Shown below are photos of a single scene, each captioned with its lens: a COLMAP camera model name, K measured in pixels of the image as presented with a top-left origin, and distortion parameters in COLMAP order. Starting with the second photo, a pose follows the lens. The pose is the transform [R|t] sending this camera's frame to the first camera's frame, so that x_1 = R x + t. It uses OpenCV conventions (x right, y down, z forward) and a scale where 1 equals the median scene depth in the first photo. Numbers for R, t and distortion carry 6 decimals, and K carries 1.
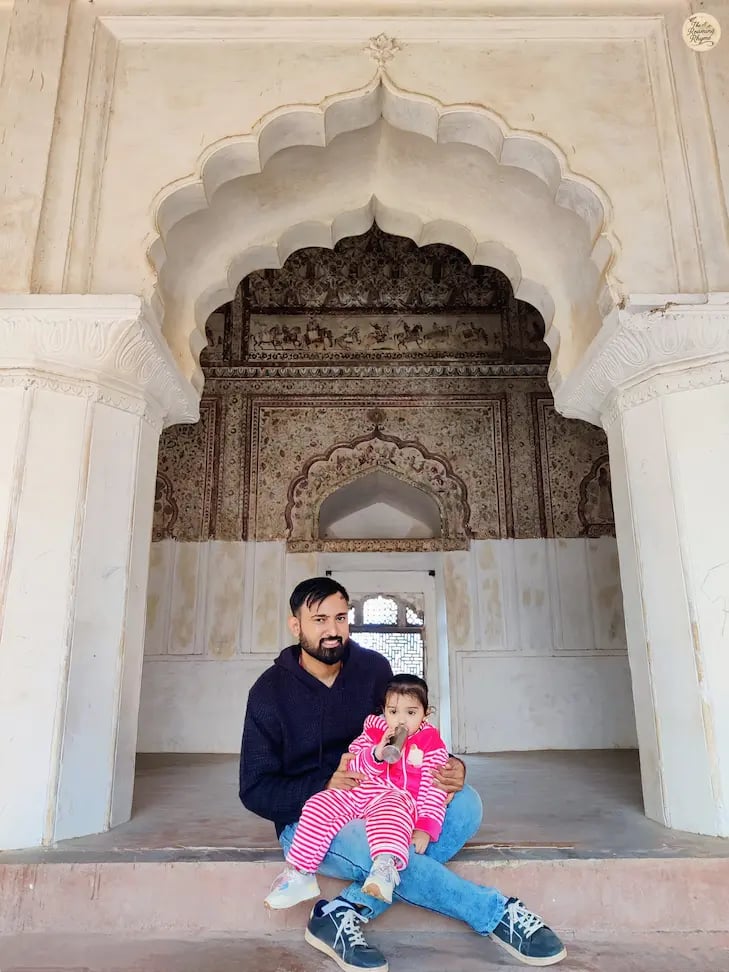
lens RADIAL K [[732.7, 0, 364.8], [0, 732.7, 486.8], [0, 0, 1]] dist [-0.000019, -0.001755]
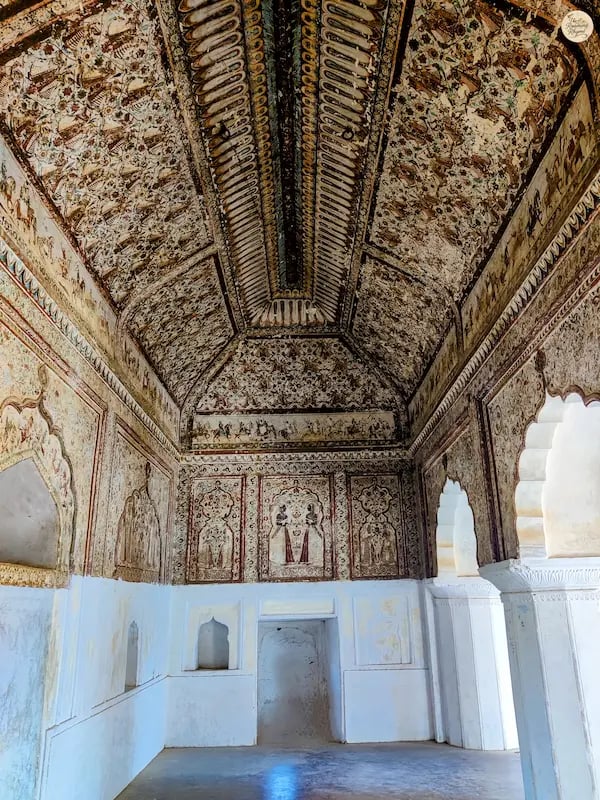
lens RADIAL K [[603.0, 0, 300.8], [0, 603.0, 400.4], [0, 0, 1]] dist [-0.000019, -0.001755]
pose [[0.000500, 0.327842, 0.944732, -0.497240], [-0.265745, 0.910806, -0.315929, 0.037424], [-0.964043, -0.250900, 0.087578, 0.690919]]
